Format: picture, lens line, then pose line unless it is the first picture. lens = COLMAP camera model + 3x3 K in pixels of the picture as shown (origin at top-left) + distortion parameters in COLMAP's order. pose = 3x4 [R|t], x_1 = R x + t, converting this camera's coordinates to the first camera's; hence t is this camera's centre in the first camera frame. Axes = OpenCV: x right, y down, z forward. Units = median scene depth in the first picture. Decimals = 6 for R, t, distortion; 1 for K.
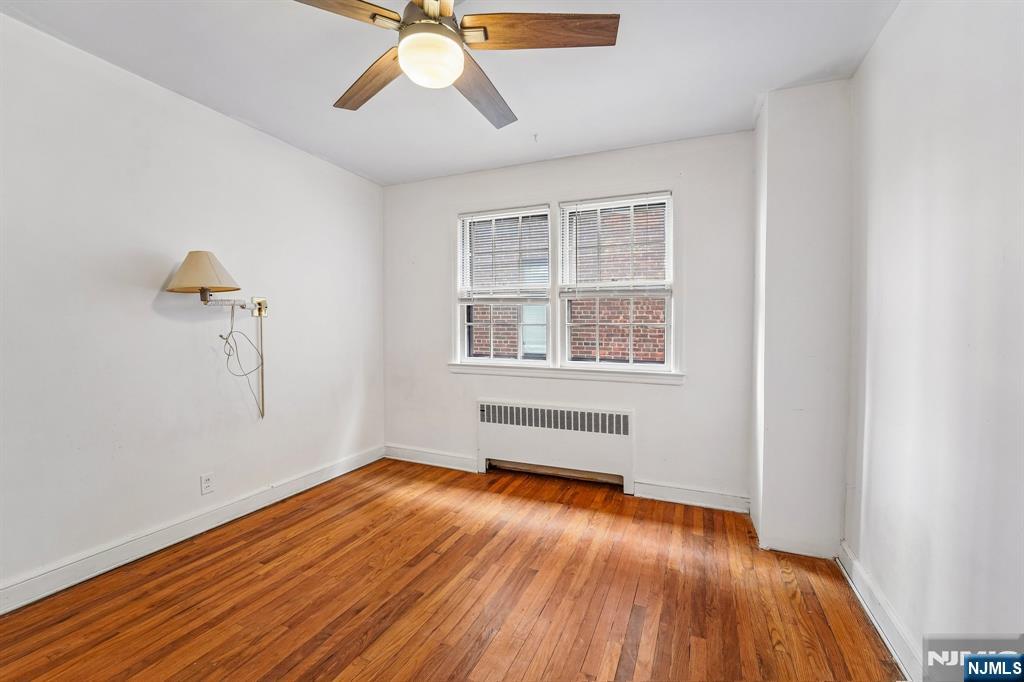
lens RADIAL K [[420.8, 0, 527.8], [0, 420.8, 345.8], [0, 0, 1]] dist [-0.015346, -0.000574]
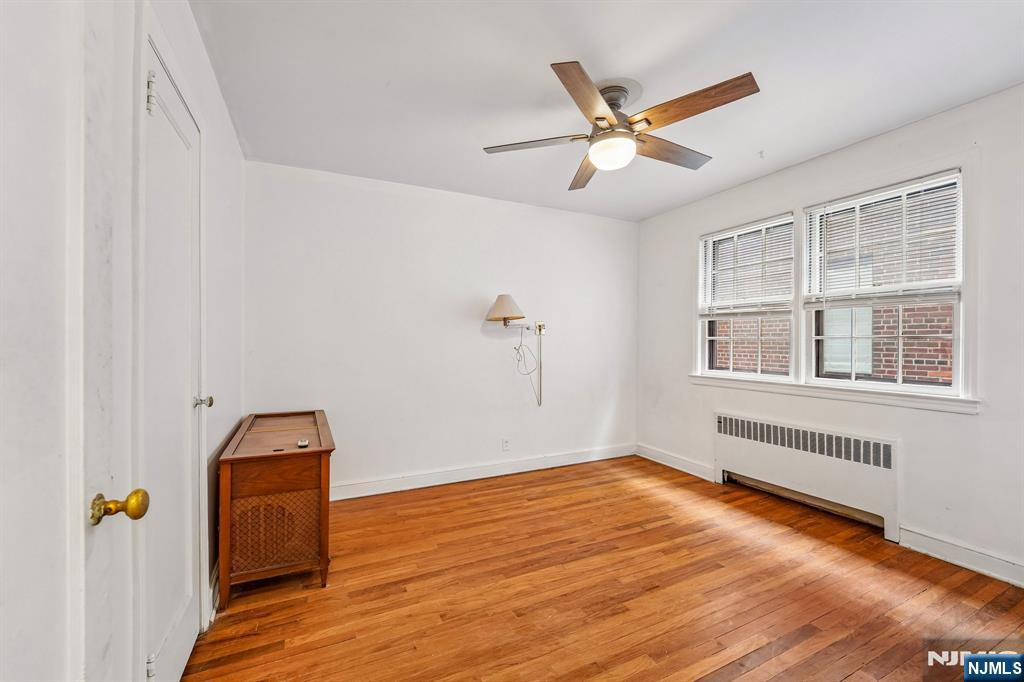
lens RADIAL K [[408.2, 0, 512.0], [0, 408.2, 341.0], [0, 0, 1]] dist [-0.000667, -0.000095]
pose [[0.752591, -0.006699, -0.658455, 0.206296], [-0.023665, 0.999027, -0.037211, 0.006135], [0.658063, 0.043587, 0.751700, -0.116287]]
